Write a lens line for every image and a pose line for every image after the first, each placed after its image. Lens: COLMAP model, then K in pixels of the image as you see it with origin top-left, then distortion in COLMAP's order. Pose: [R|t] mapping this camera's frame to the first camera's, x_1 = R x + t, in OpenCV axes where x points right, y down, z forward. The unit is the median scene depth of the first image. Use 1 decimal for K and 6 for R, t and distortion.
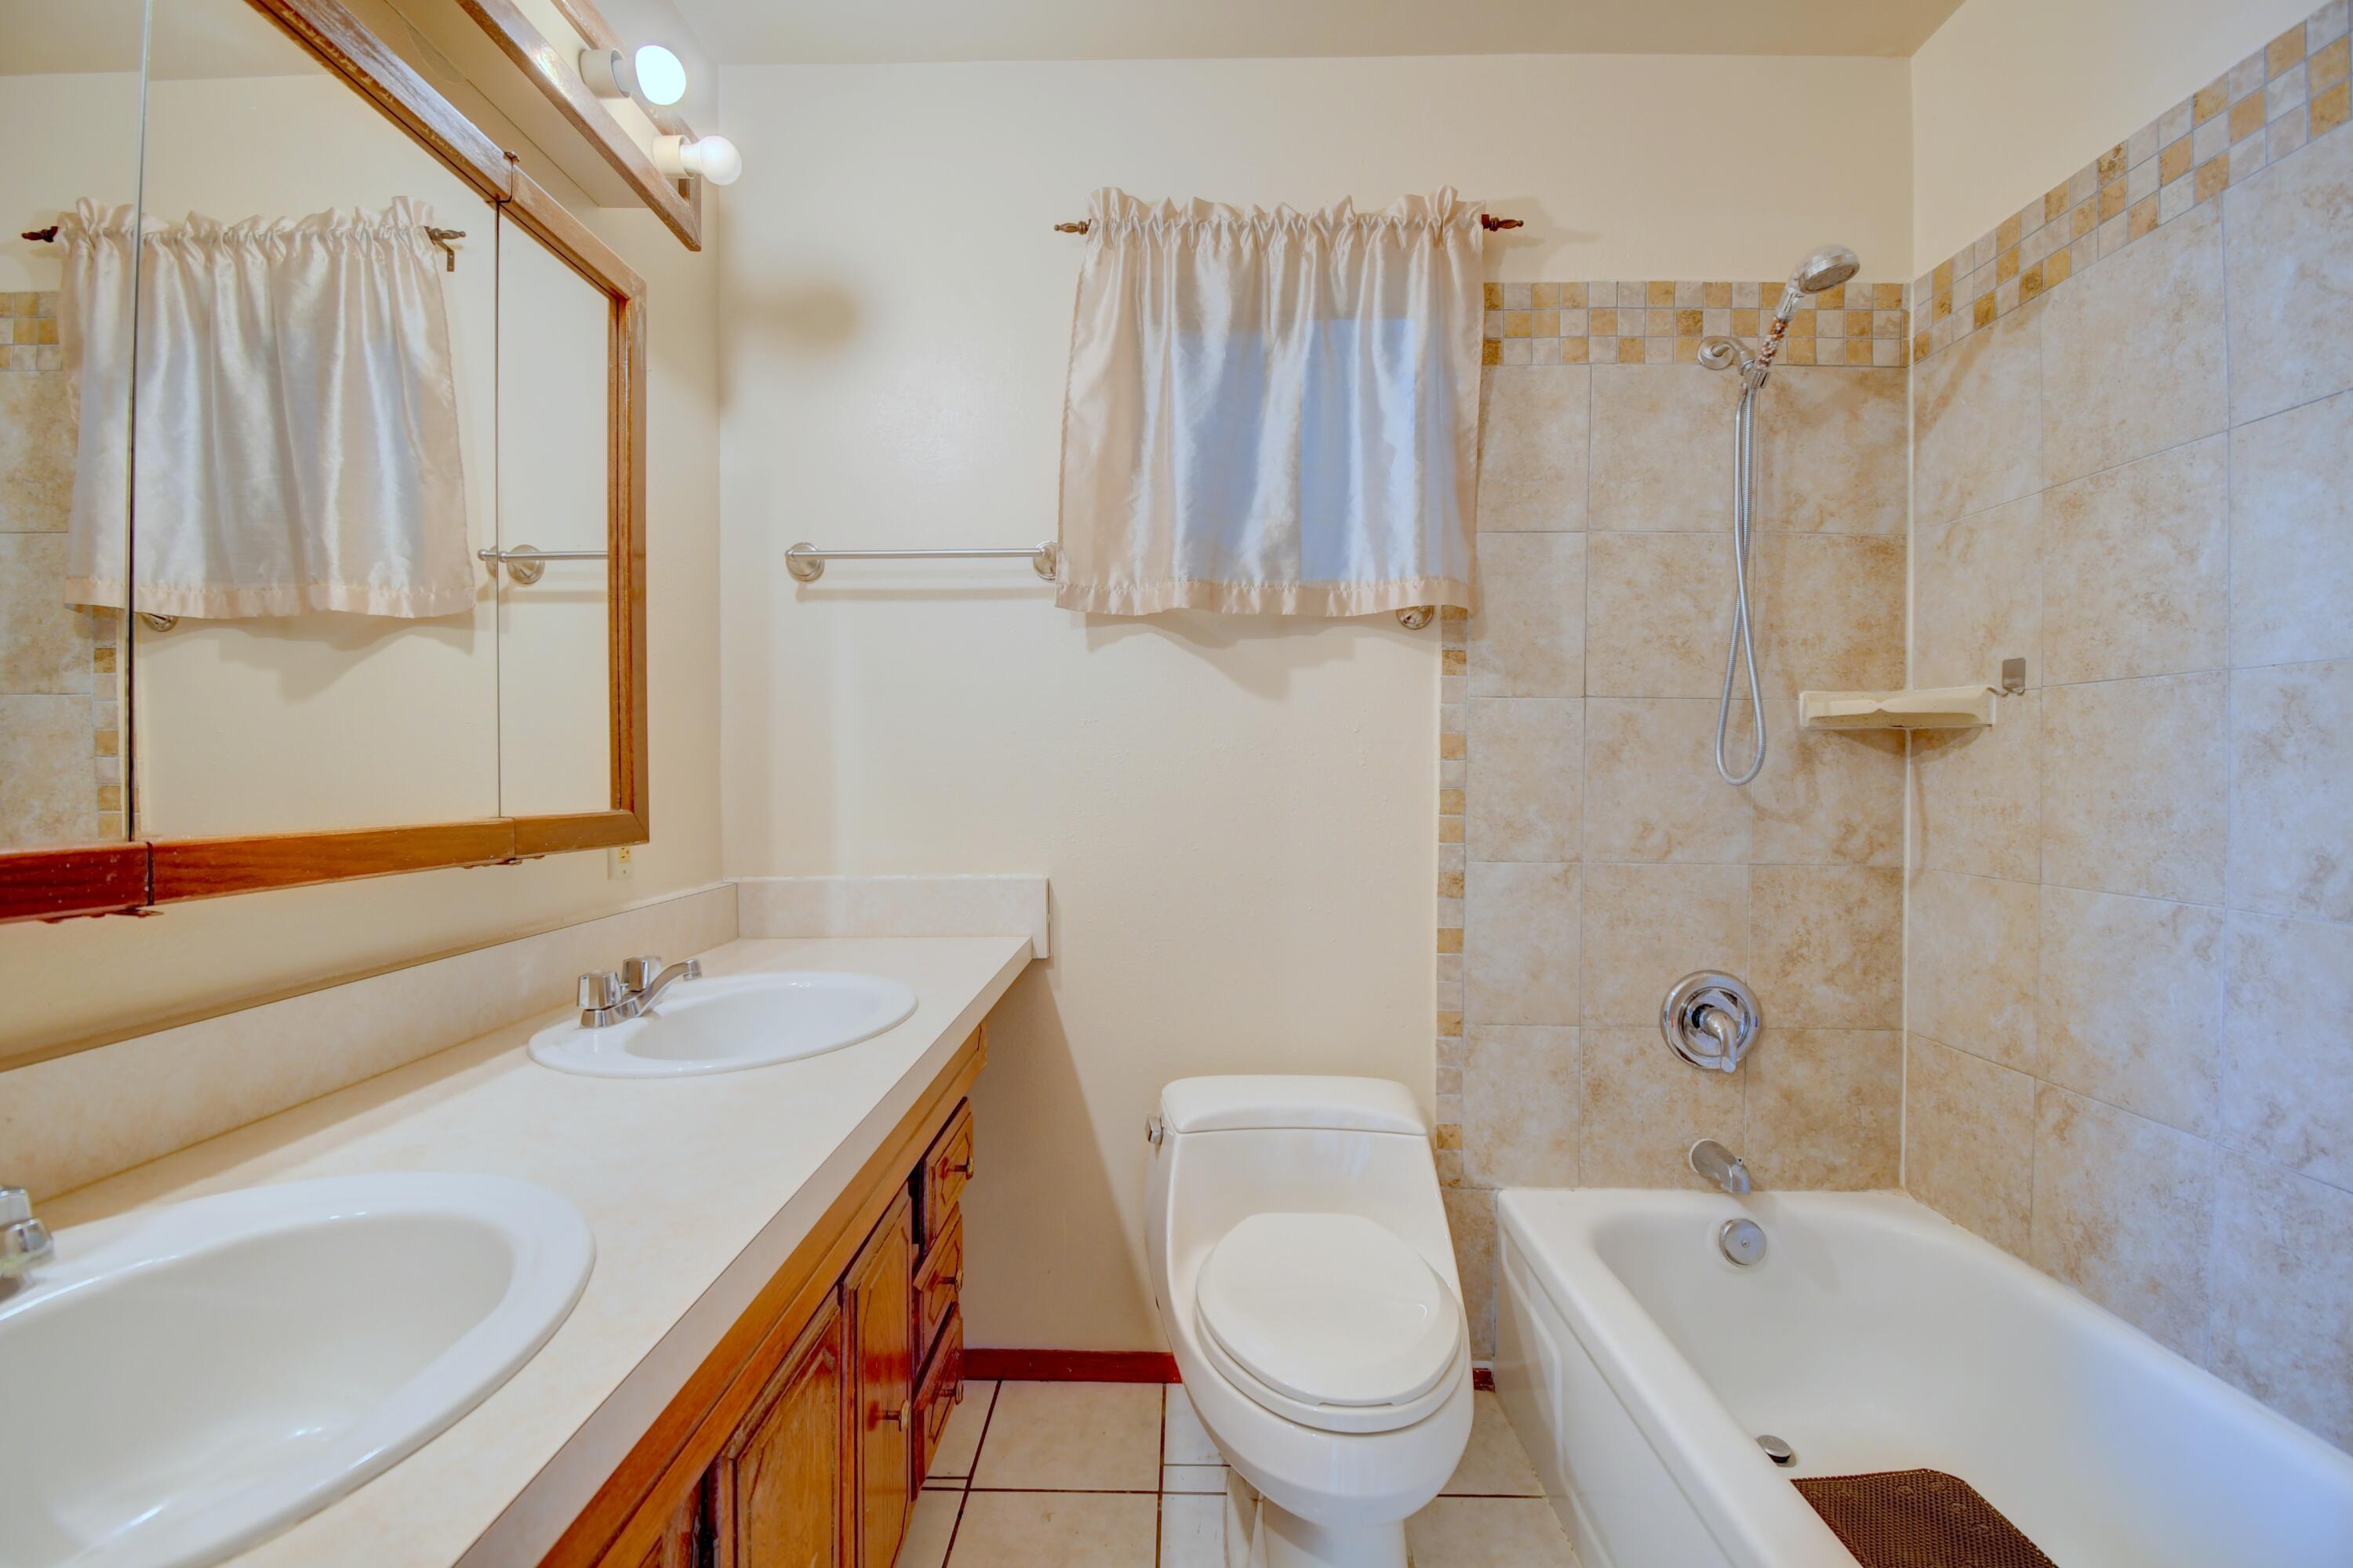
lens RADIAL K [[1068.1, 0, 1180.4], [0, 1068.1, 779.1], [0, 0, 1]] dist [0.007190, -0.003478]
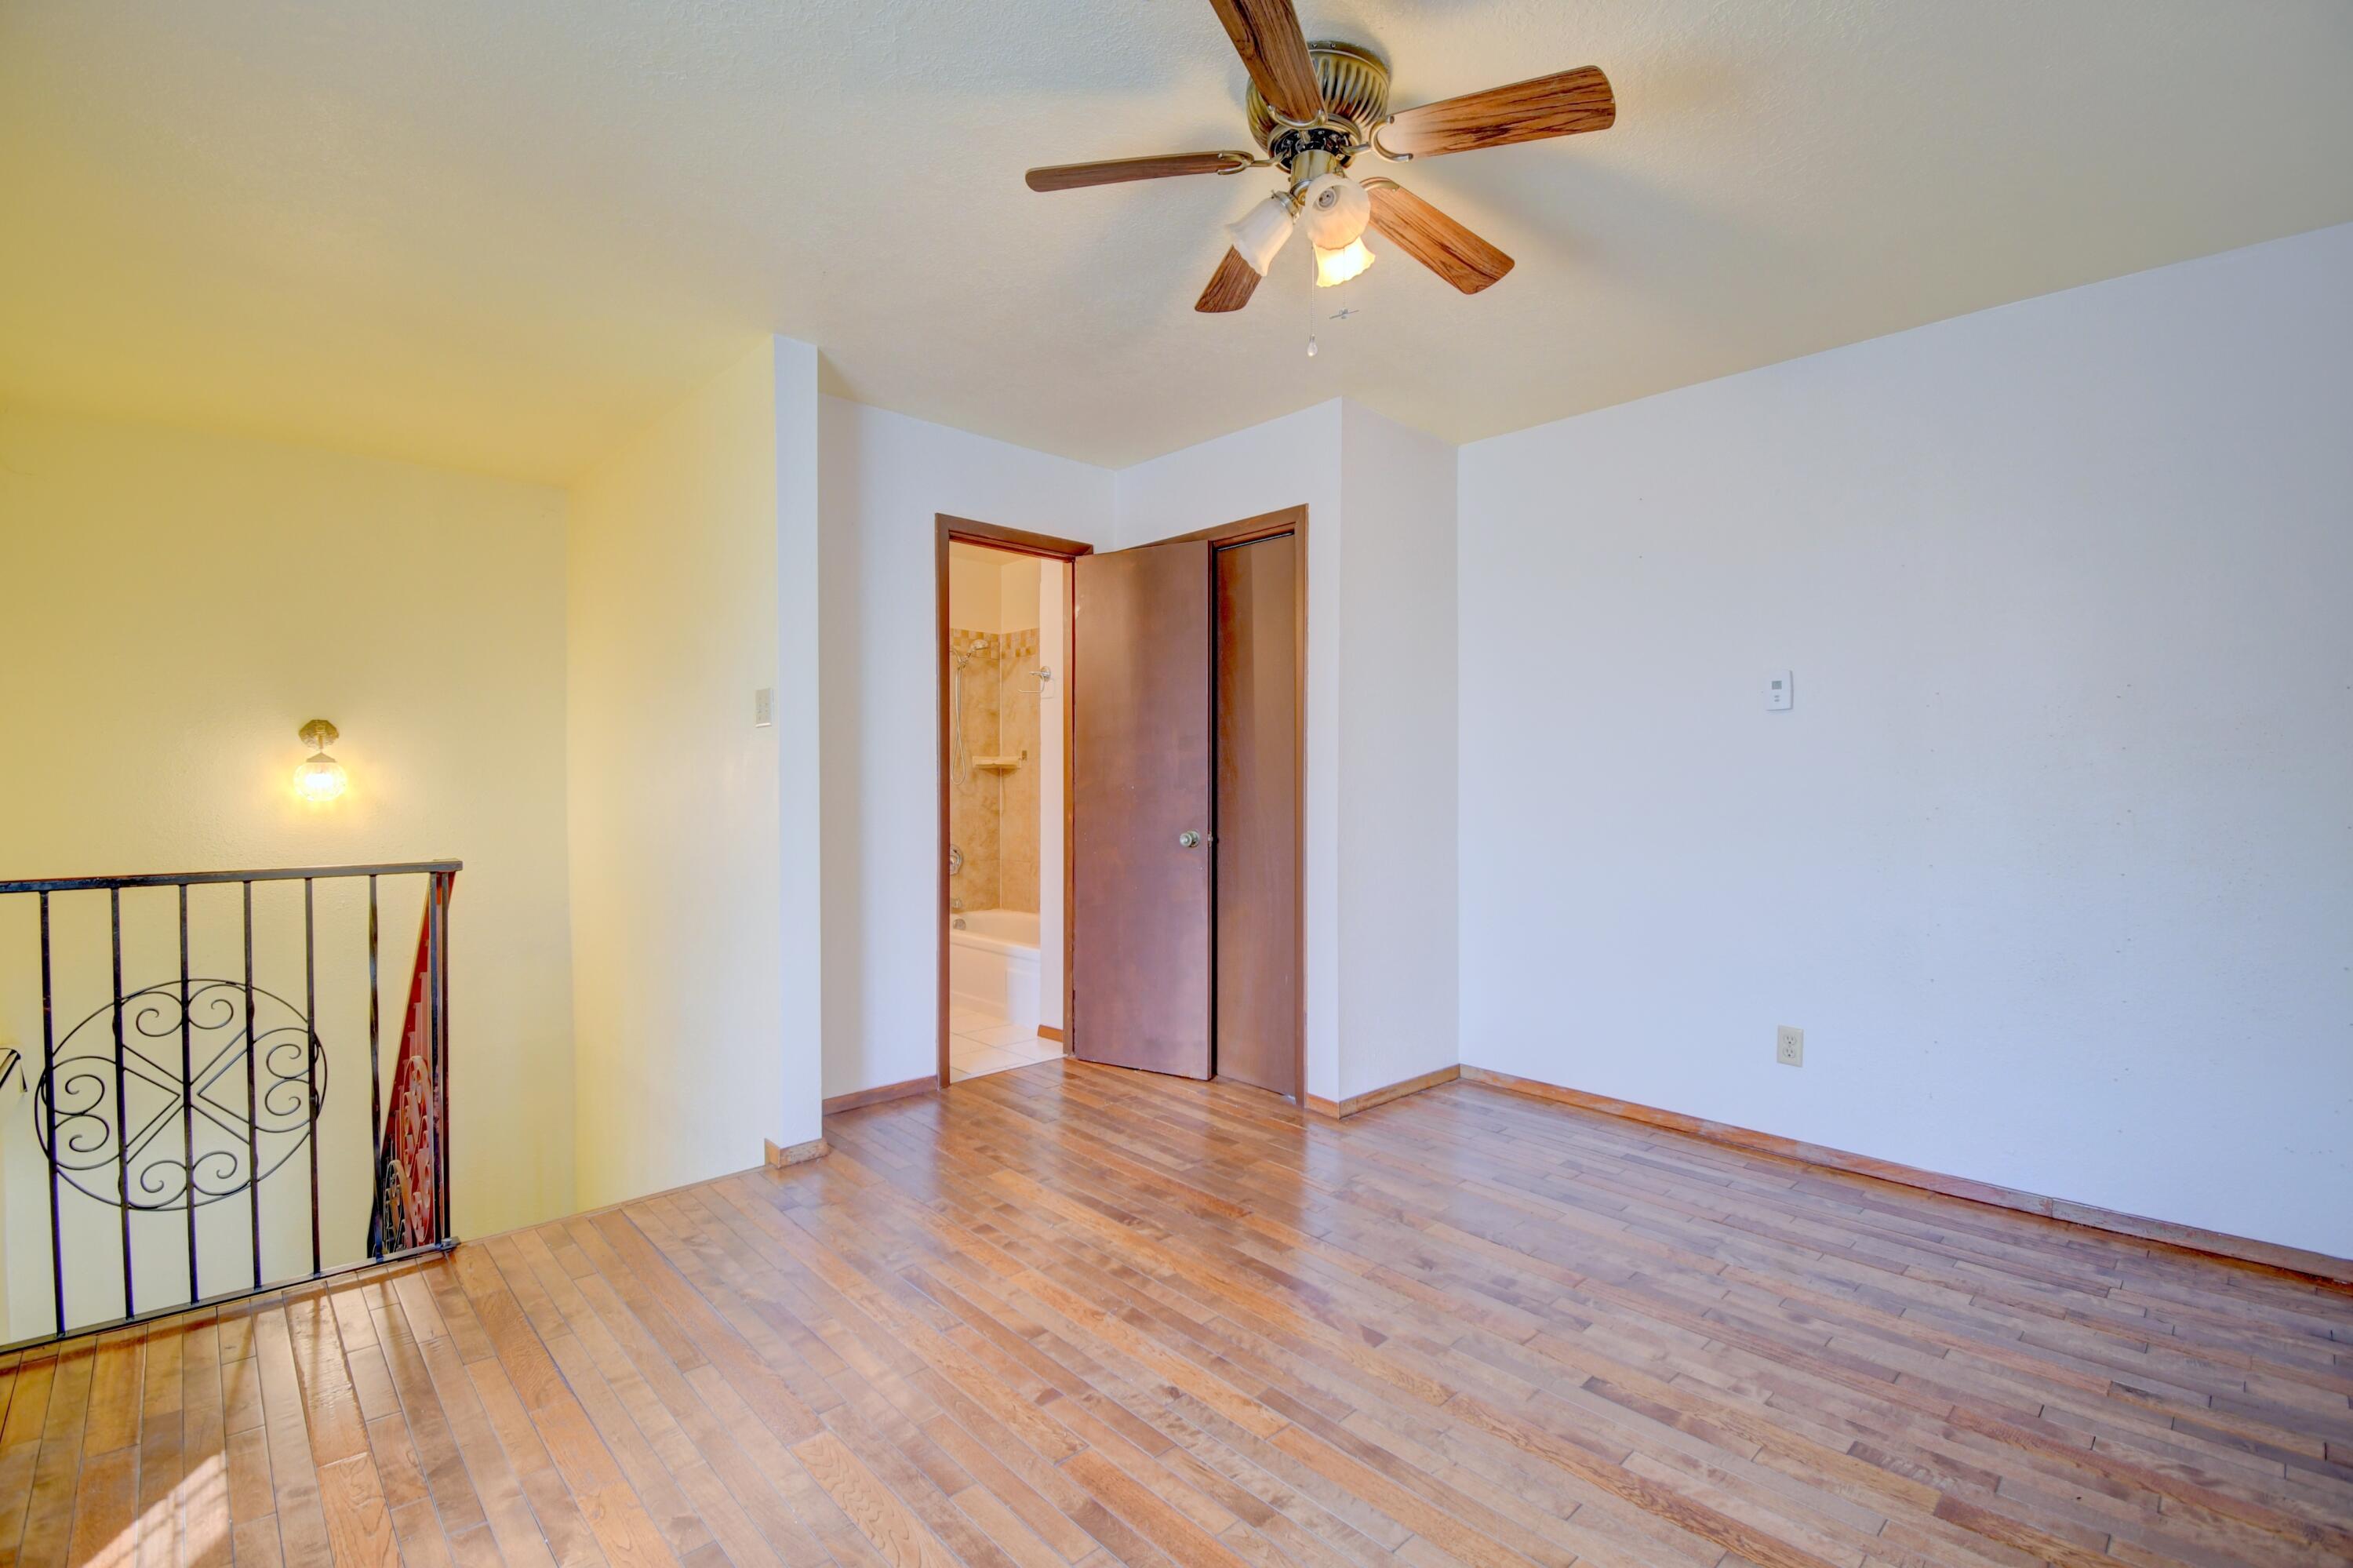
lens RADIAL K [[1068.1, 0, 1171.4], [0, 1068.1, 779.5], [0, 0, 1]] dist [0.007190, -0.003478]
pose [[0.717832, -0.001886, 0.696214, -1.251519], [0.006342, 0.999973, -0.003830, 0.004051], [-0.696188, 0.007165, 0.717824, -1.753652]]
